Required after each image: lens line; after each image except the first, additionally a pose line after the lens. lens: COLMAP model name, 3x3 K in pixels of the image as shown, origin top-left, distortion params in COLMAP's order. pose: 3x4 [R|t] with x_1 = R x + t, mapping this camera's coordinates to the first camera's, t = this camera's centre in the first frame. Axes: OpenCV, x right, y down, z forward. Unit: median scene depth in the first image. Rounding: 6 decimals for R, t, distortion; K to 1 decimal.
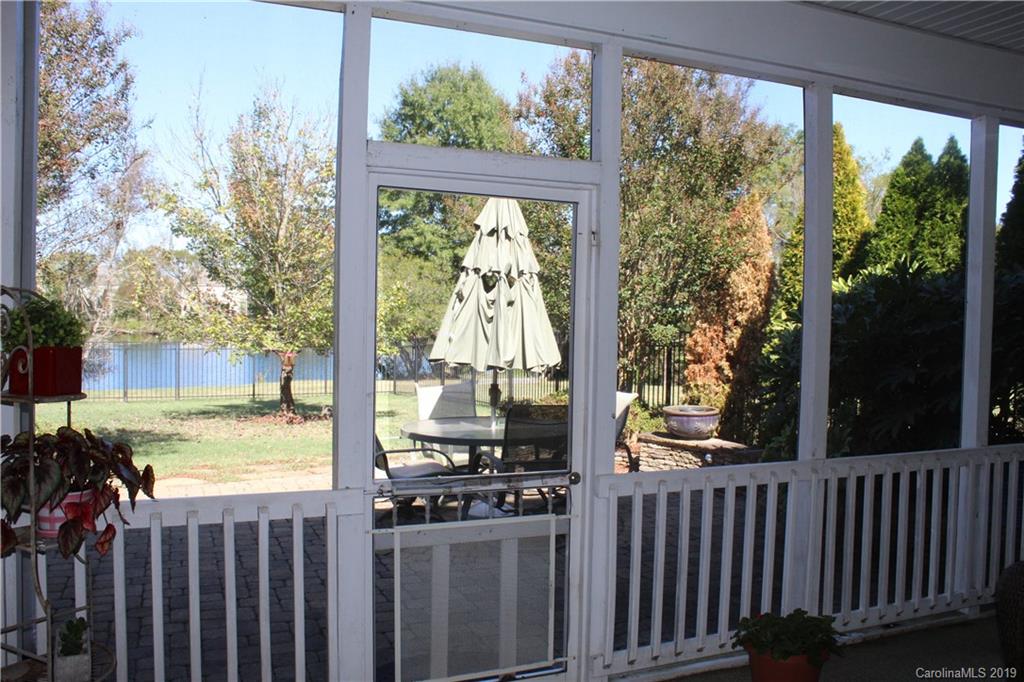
lens RADIAL K [[855.5, 0, 512.0], [0, 855.5, 341.0], [0, 0, 1]] dist [-0.166012, 0.156063]
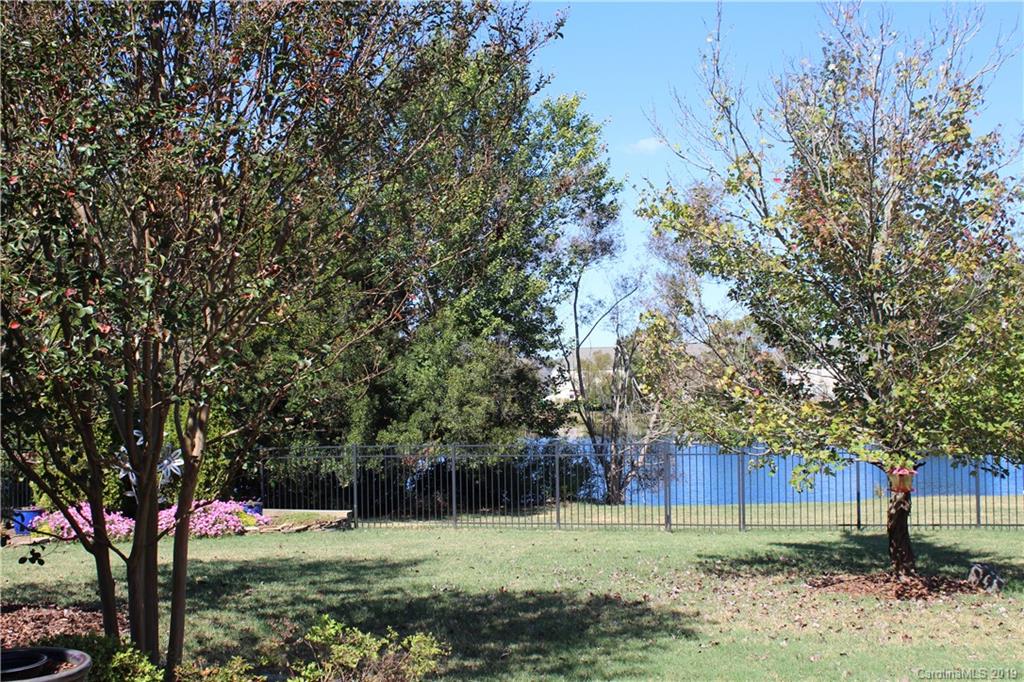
lens RADIAL K [[1102.7, 0, 512.0], [0, 1102.7, 341.0], [0, 0, 1]] dist [-0.059556, 0.004435]
pose [[0.814915, -0.054400, -0.577022, -0.054081], [0.005236, 0.996236, -0.086528, -0.008901], [0.579557, 0.067492, 0.812132, 0.272719]]
